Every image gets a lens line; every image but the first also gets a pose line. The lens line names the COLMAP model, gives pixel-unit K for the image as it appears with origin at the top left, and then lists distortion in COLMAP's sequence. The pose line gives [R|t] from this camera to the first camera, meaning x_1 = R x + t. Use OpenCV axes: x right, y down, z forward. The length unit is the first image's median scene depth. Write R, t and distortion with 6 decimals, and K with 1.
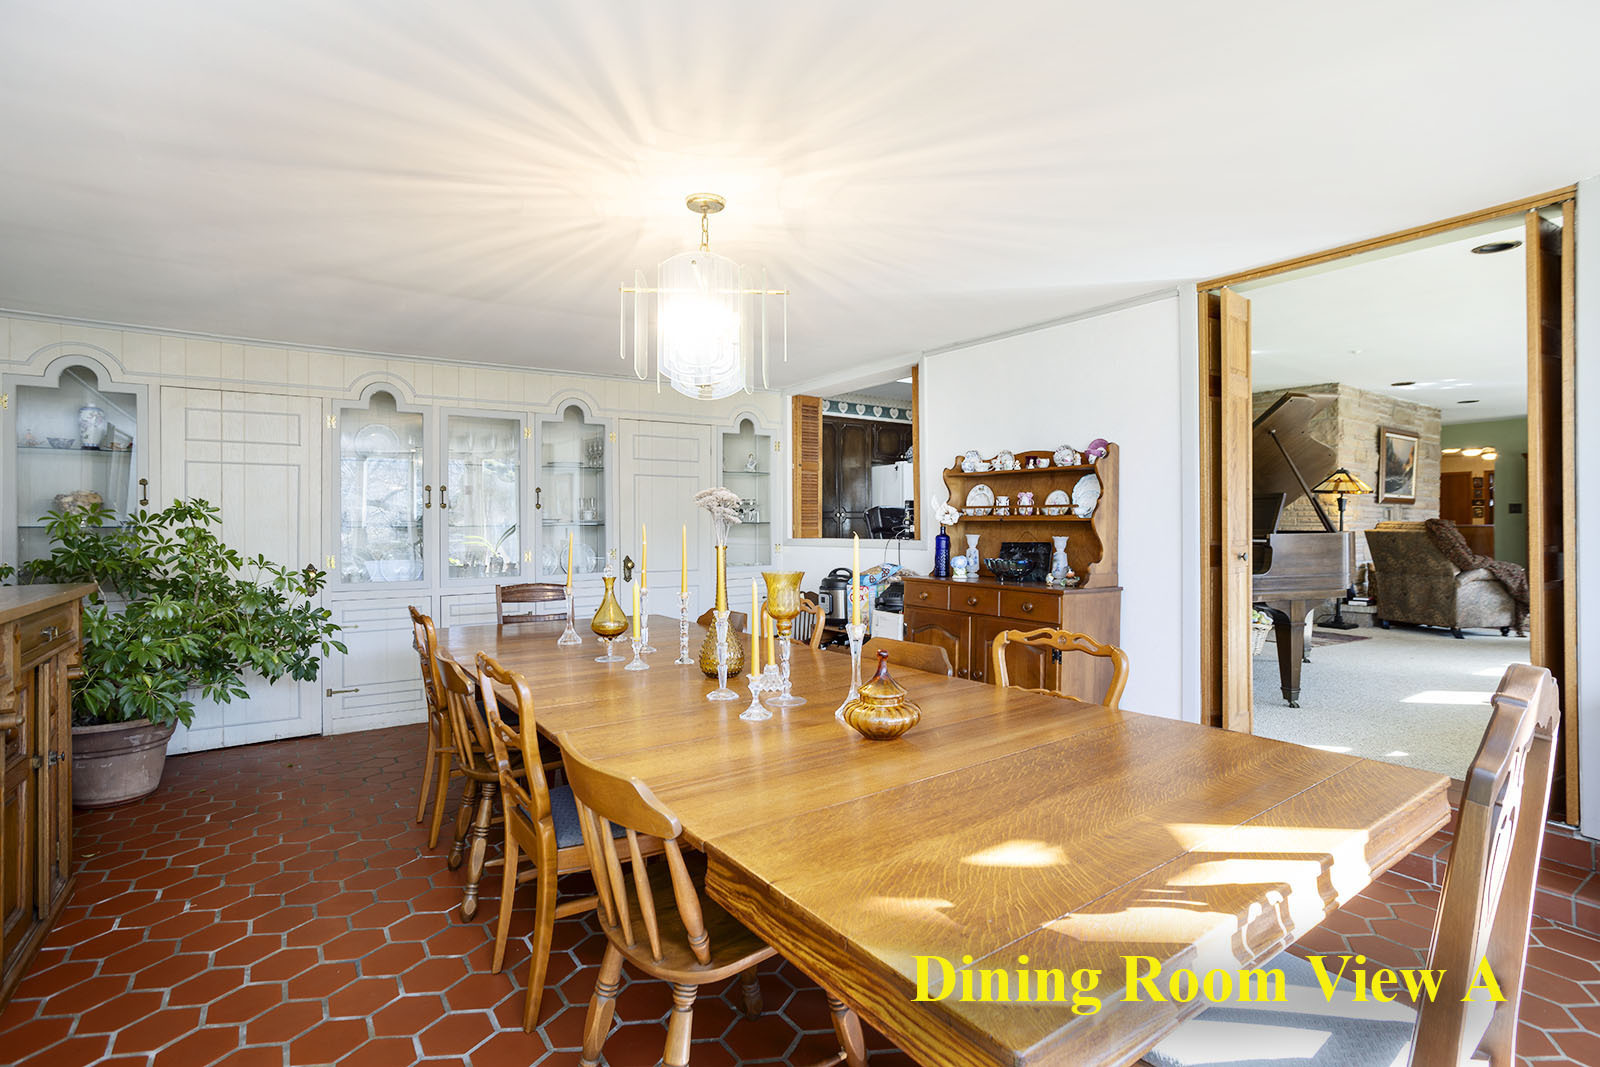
lens RADIAL K [[776.7, 0, 797.9], [0, 776.7, 527.1], [0, 0, 1]] dist [-0.032750, 0.015120]
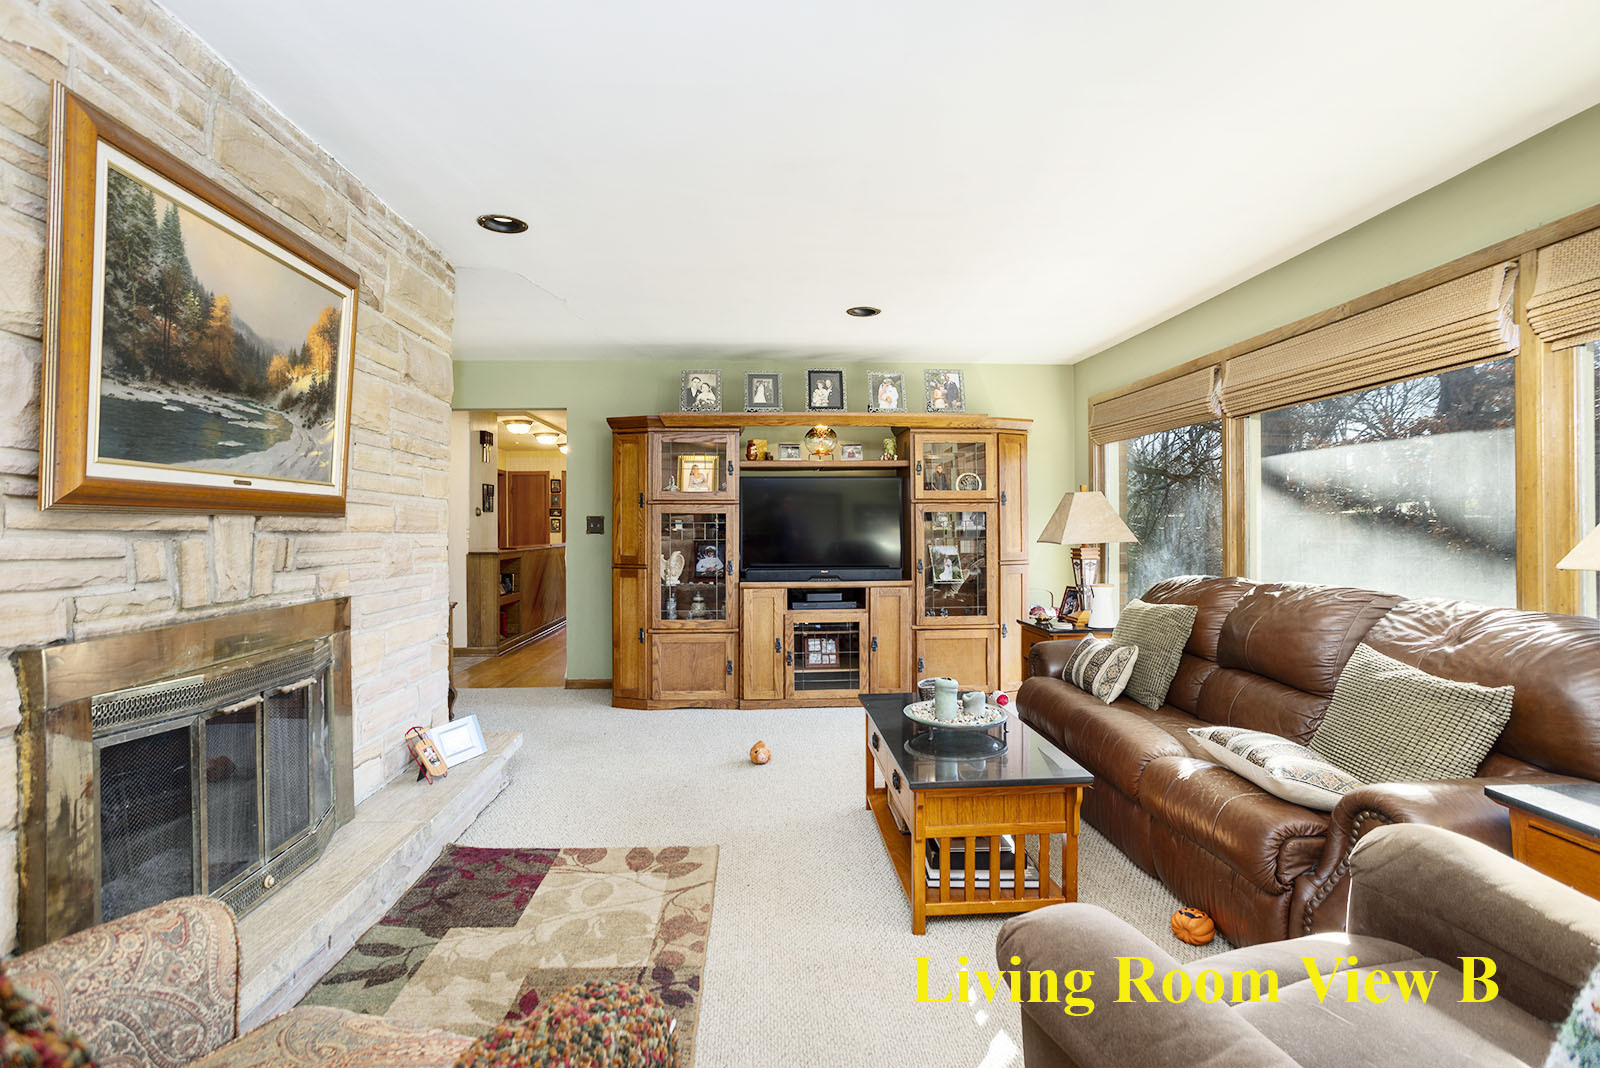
lens RADIAL K [[776.7, 0, 796.3], [0, 776.7, 531.5], [0, 0, 1]] dist [-0.032750, 0.015120]
pose [[0.526354, 0.004222, 0.850255, 0.649291], [-0.006148, 0.999980, -0.001159, -0.024915], [-0.850243, -0.004617, 0.526370, 0.701050]]
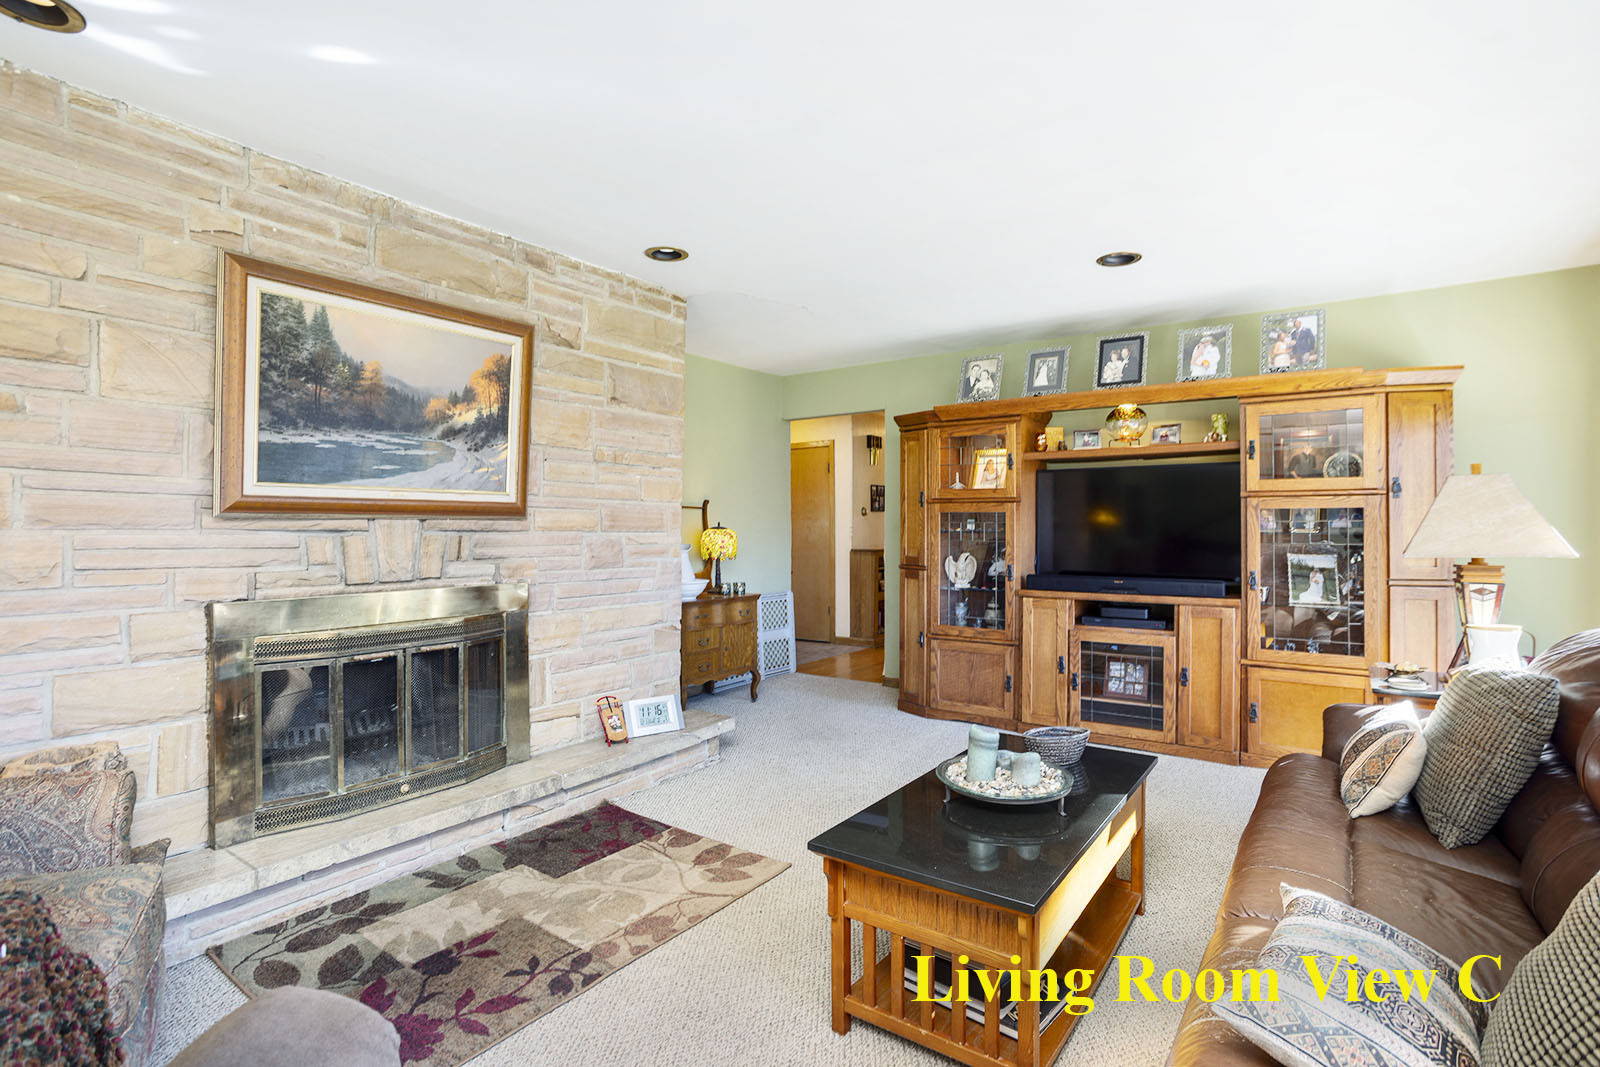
lens RADIAL K [[776.7, 0, 800.3], [0, 776.7, 524.1], [0, 0, 1]] dist [-0.032750, 0.015120]
pose [[0.941872, 0.011873, 0.335763, 0.808377], [-0.012636, 0.999920, 0.000090, -0.028967], [-0.335735, -0.004328, 0.941946, 0.607664]]
